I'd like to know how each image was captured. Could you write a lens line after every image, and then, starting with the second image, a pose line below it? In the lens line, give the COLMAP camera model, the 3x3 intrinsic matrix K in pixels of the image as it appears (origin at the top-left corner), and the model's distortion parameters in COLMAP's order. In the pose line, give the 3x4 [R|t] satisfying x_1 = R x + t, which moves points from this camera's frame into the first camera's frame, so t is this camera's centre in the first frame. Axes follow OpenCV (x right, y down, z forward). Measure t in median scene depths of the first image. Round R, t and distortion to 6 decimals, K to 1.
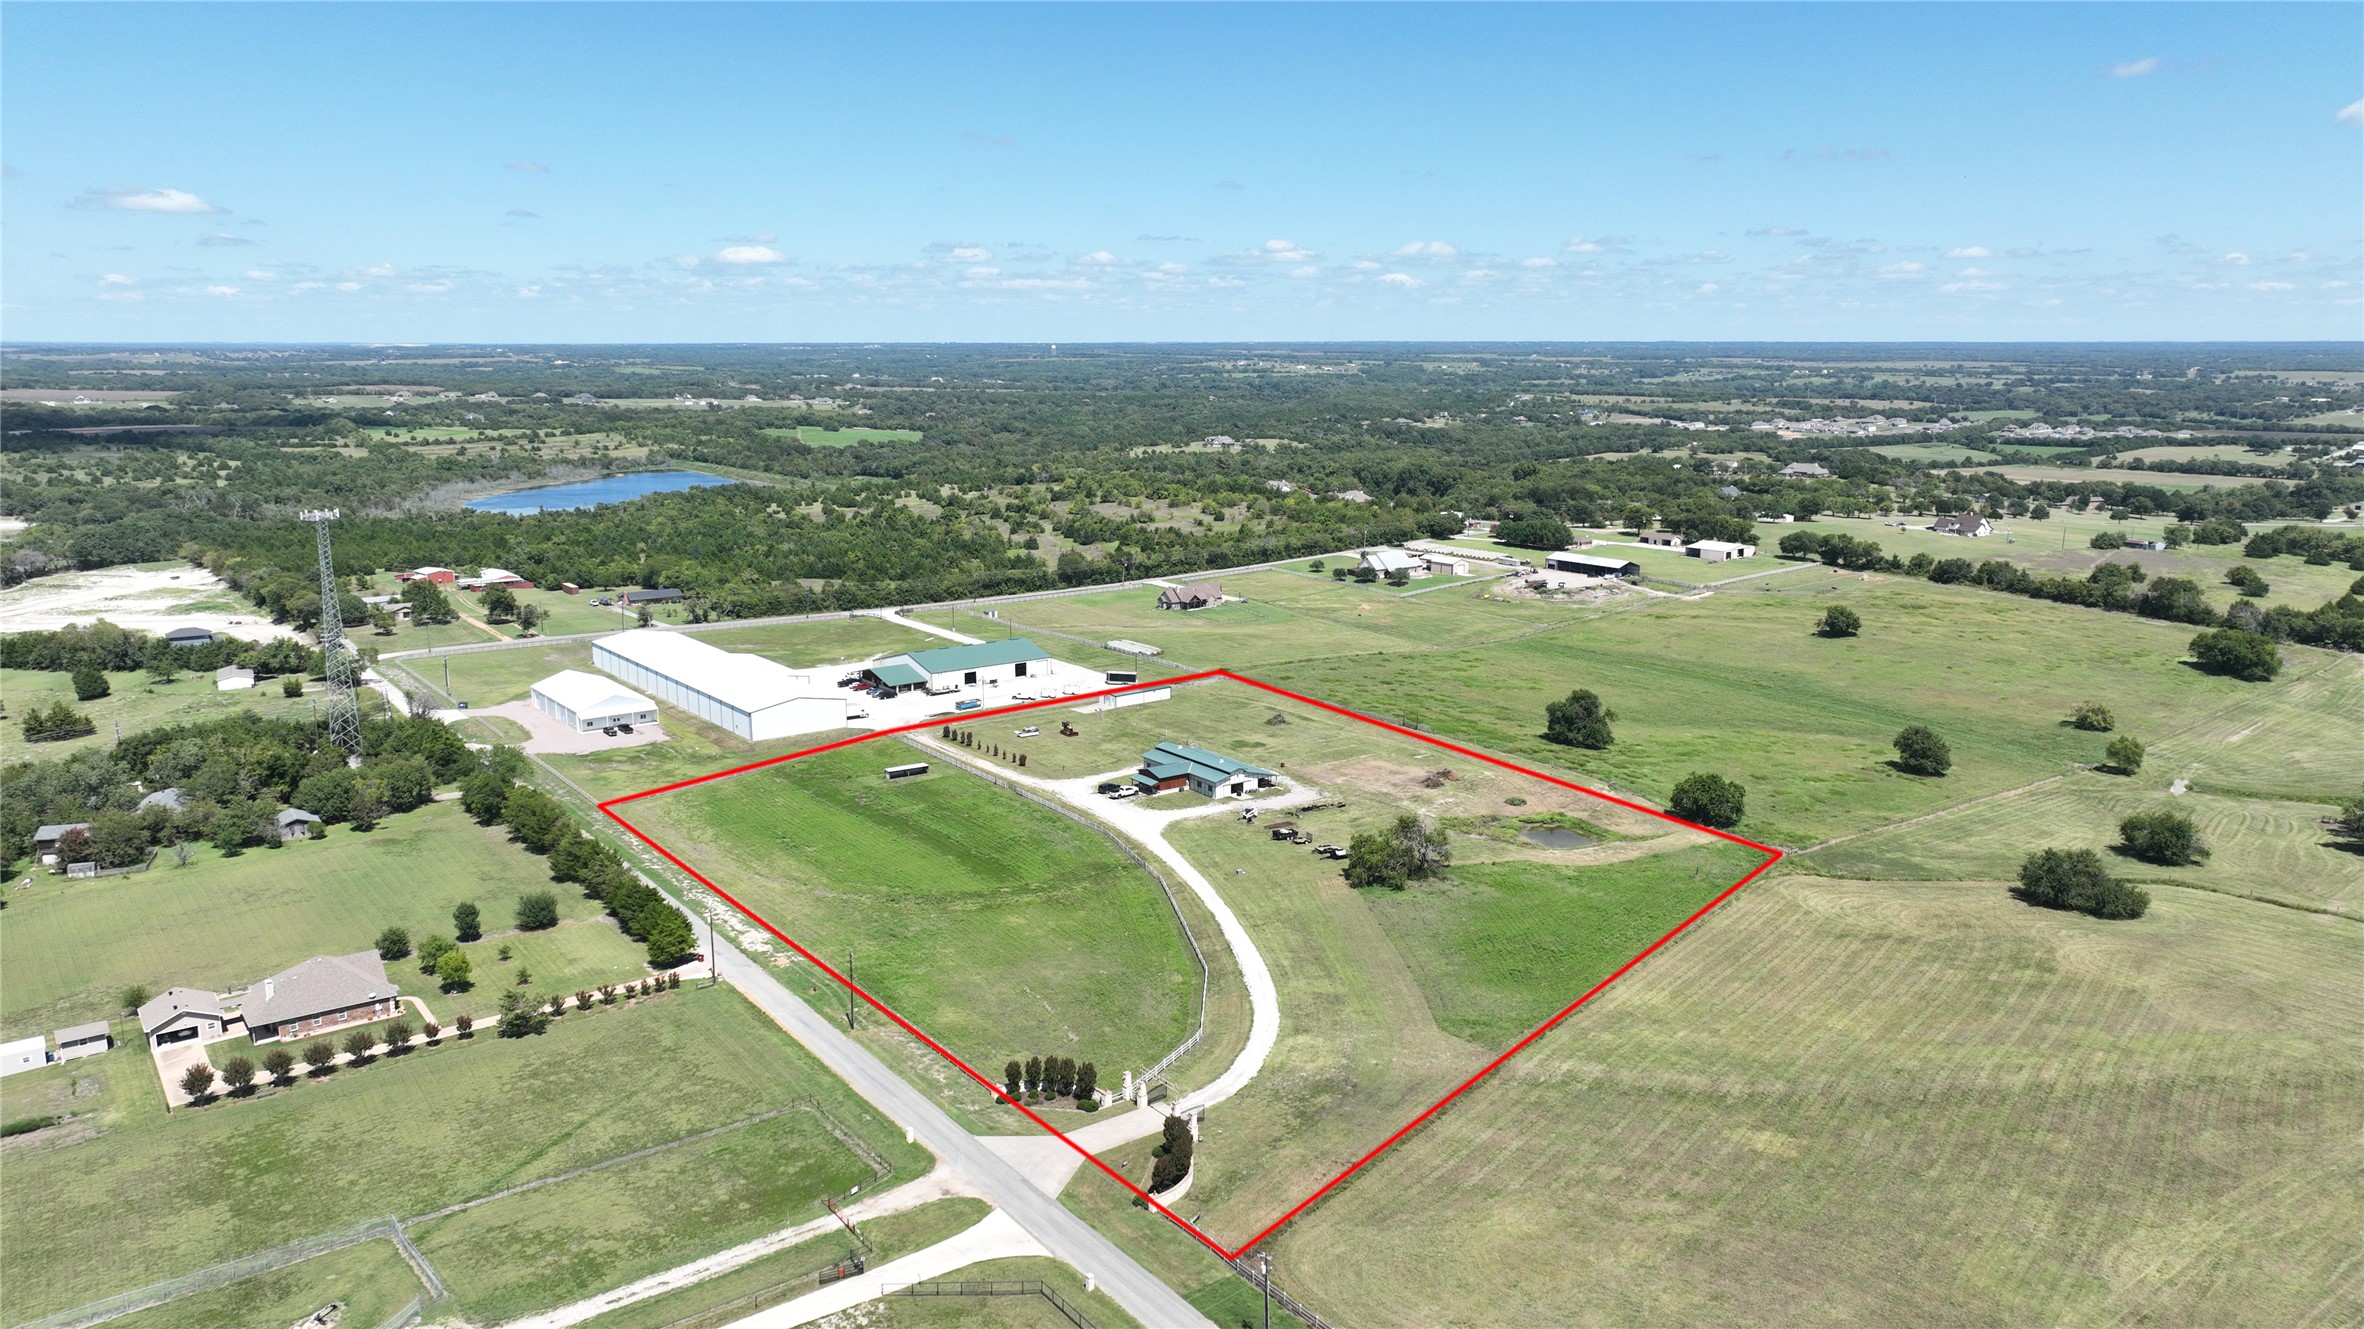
lens RADIAL K [[1657.3, 0, 1190.8], [0, 1657.3, 655.7], [0, 0, 1]] dist [0.005100, 0.008633]
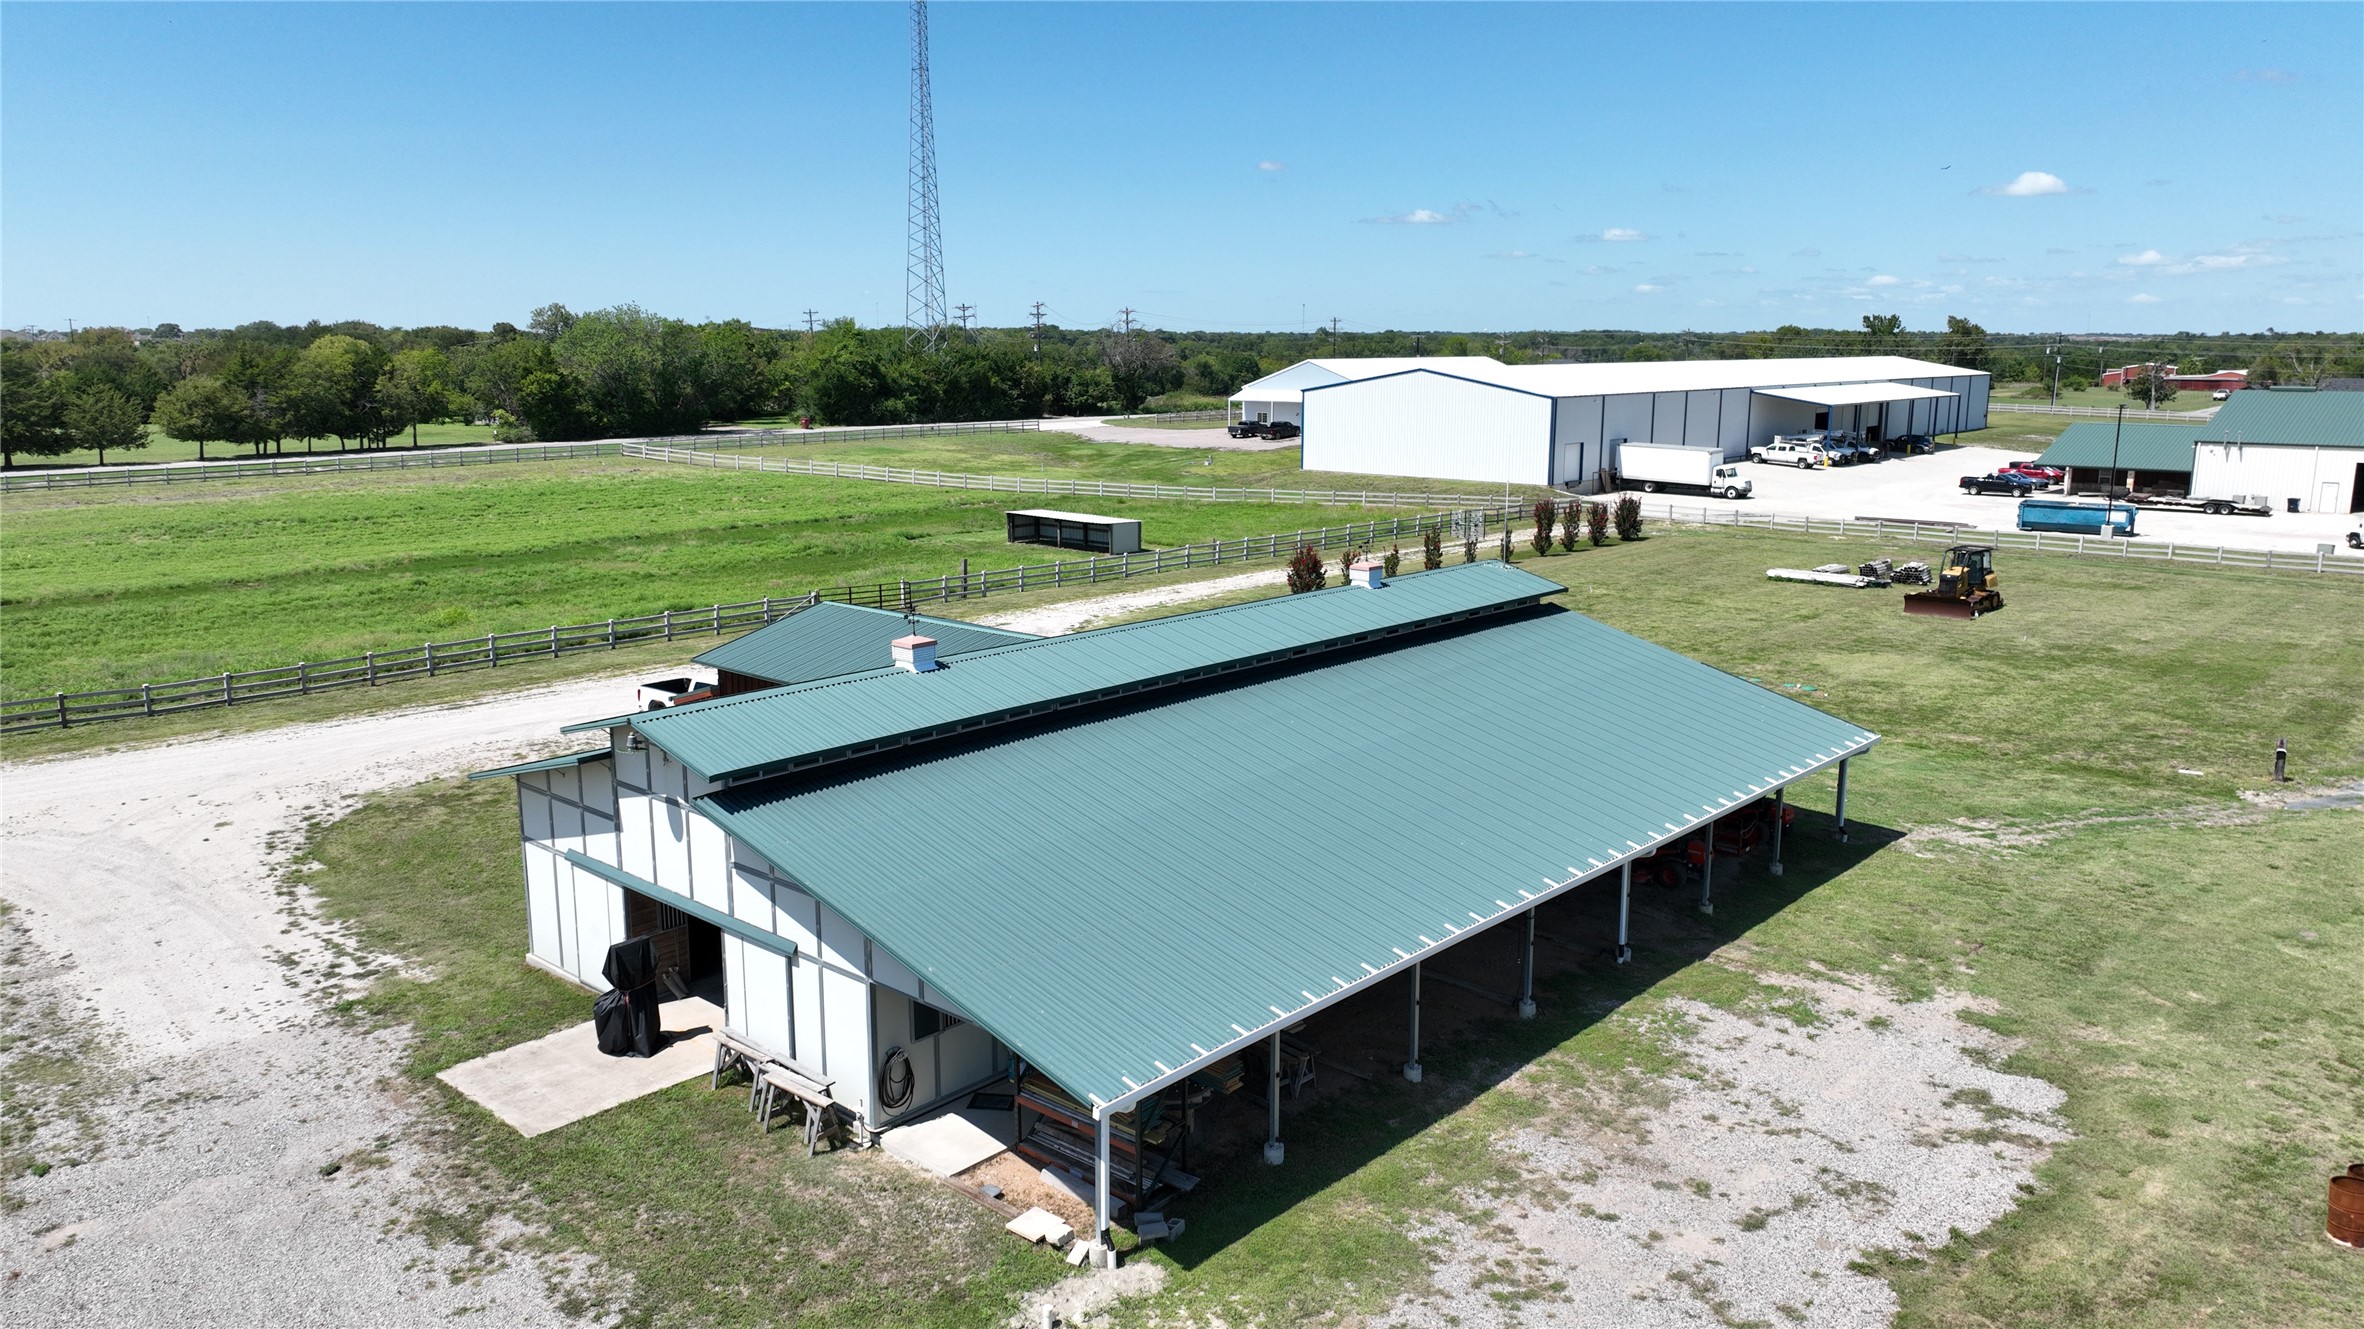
lens RADIAL K [[1657.3, 0, 1187.4], [0, 1657.3, 666.9], [0, 0, 1]] dist [0.005100, 0.008633]
pose [[0.204123, 0.191388, -0.960054, 0.120527], [-0.188812, 0.969986, 0.153224, 0.051324], [0.960564, 0.149994, 0.234133, 1.081772]]
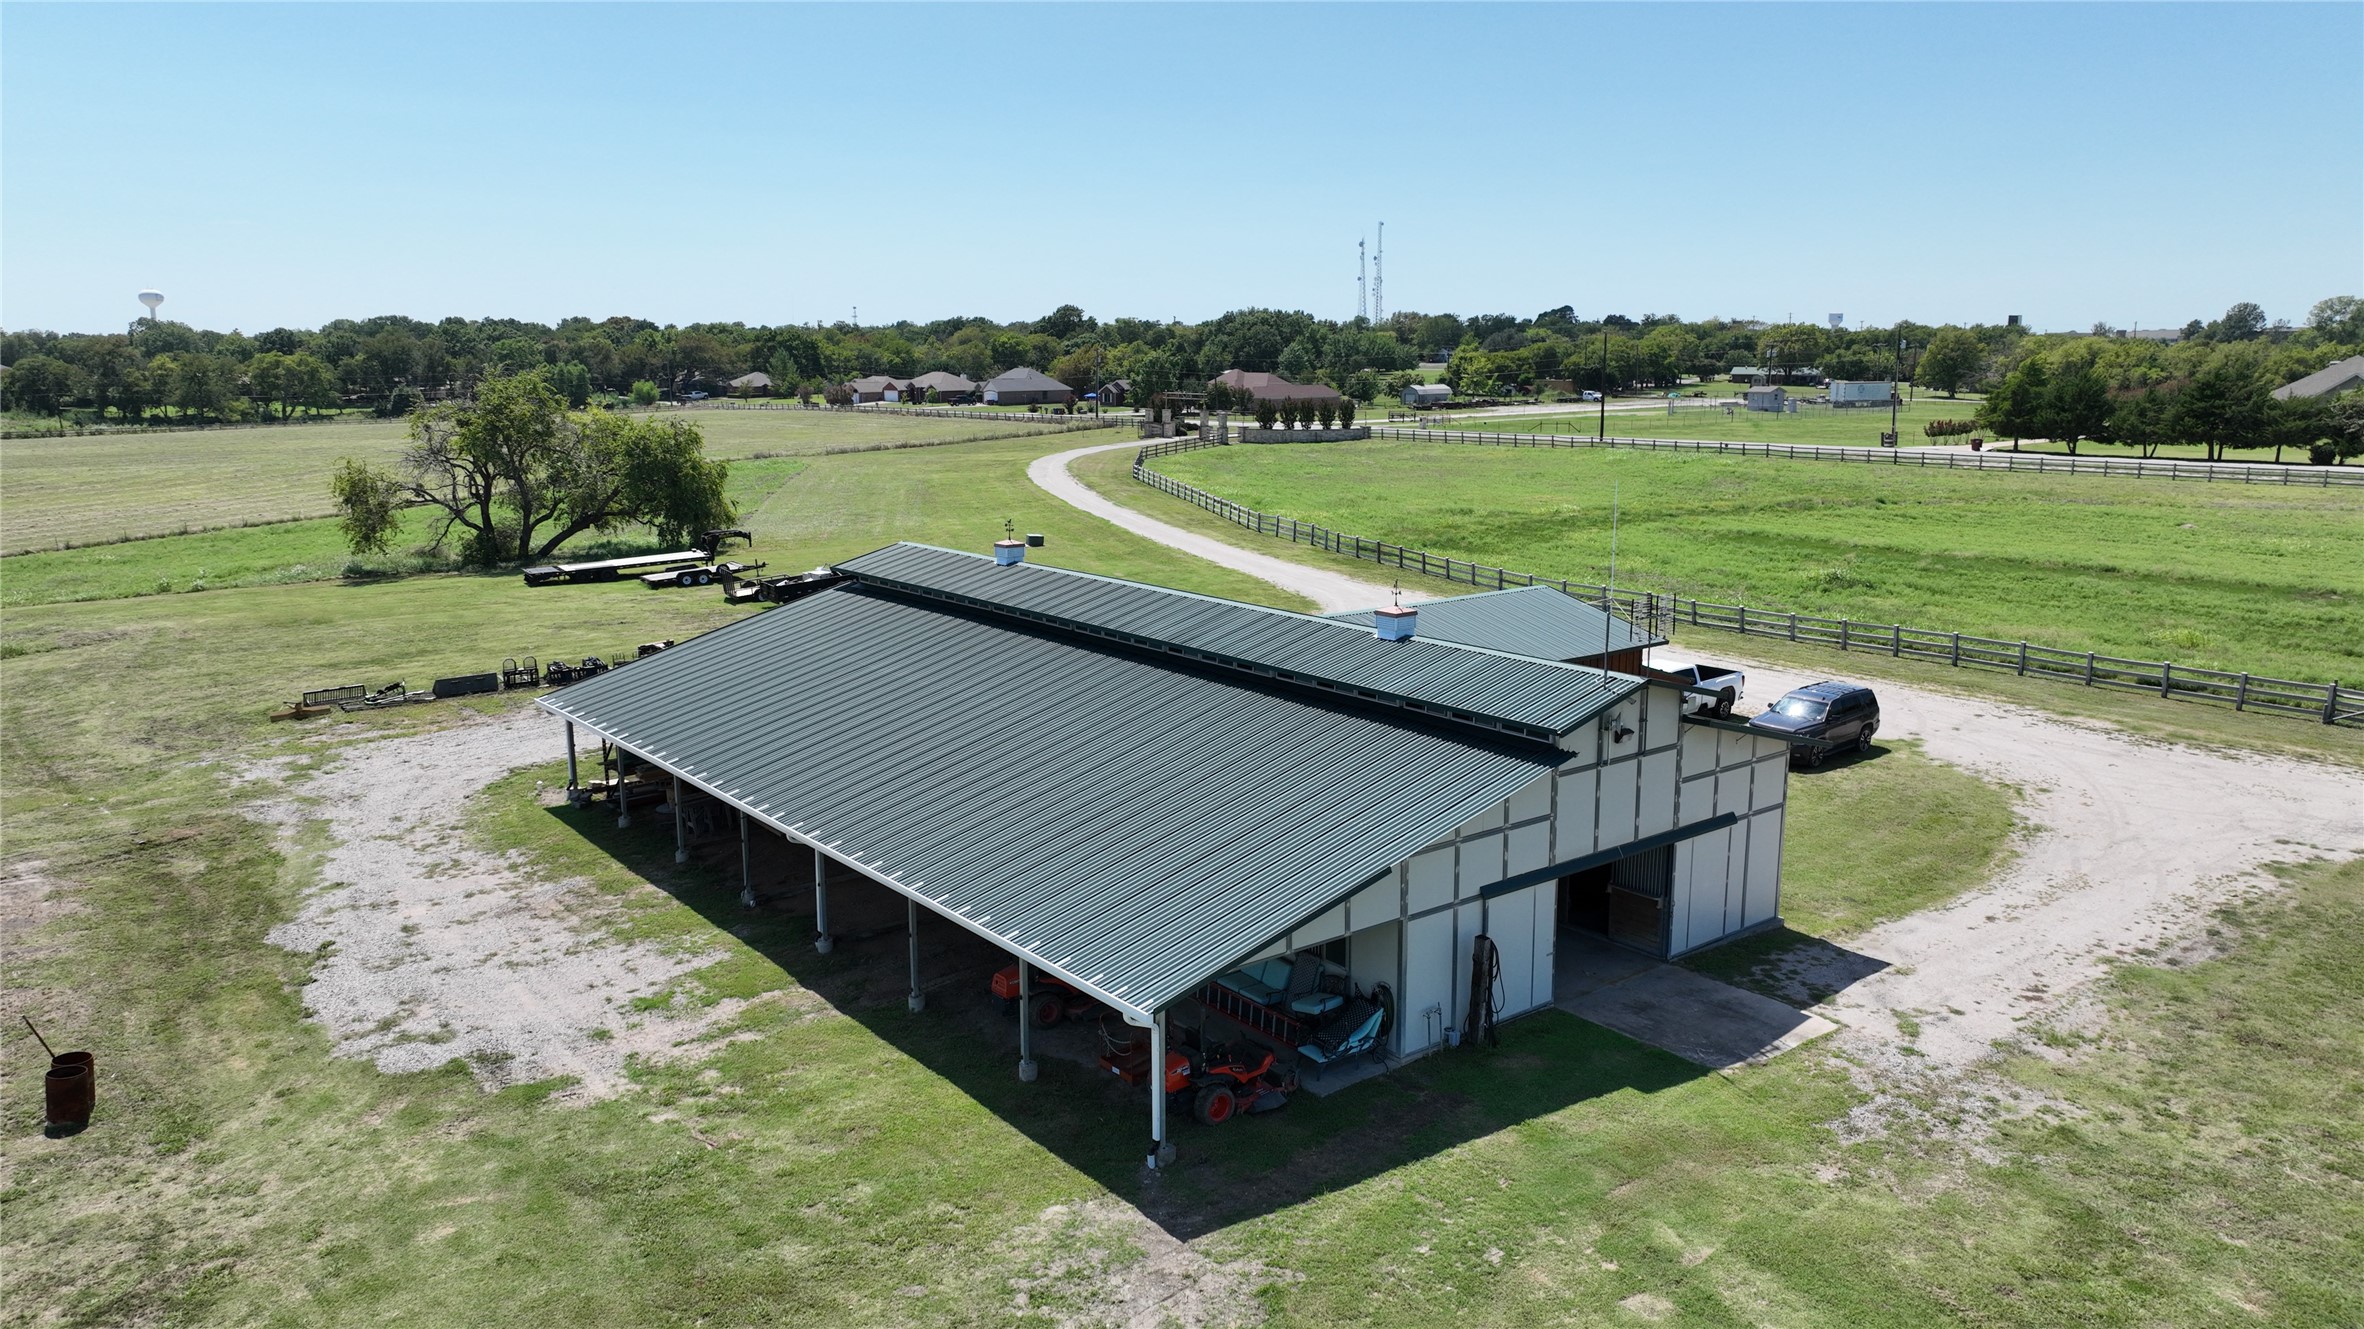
lens RADIAL K [[1657.3, 0, 1186.3], [0, 1657.3, 682.9], [0, 0, 1]] dist [0.005100, 0.008633]
pose [[-0.999336, 0.009817, -0.035099, 0.009794], [-0.004510, 0.922326, 0.386386, 0.024234], [0.036166, 0.386288, -0.921669, 1.226006]]
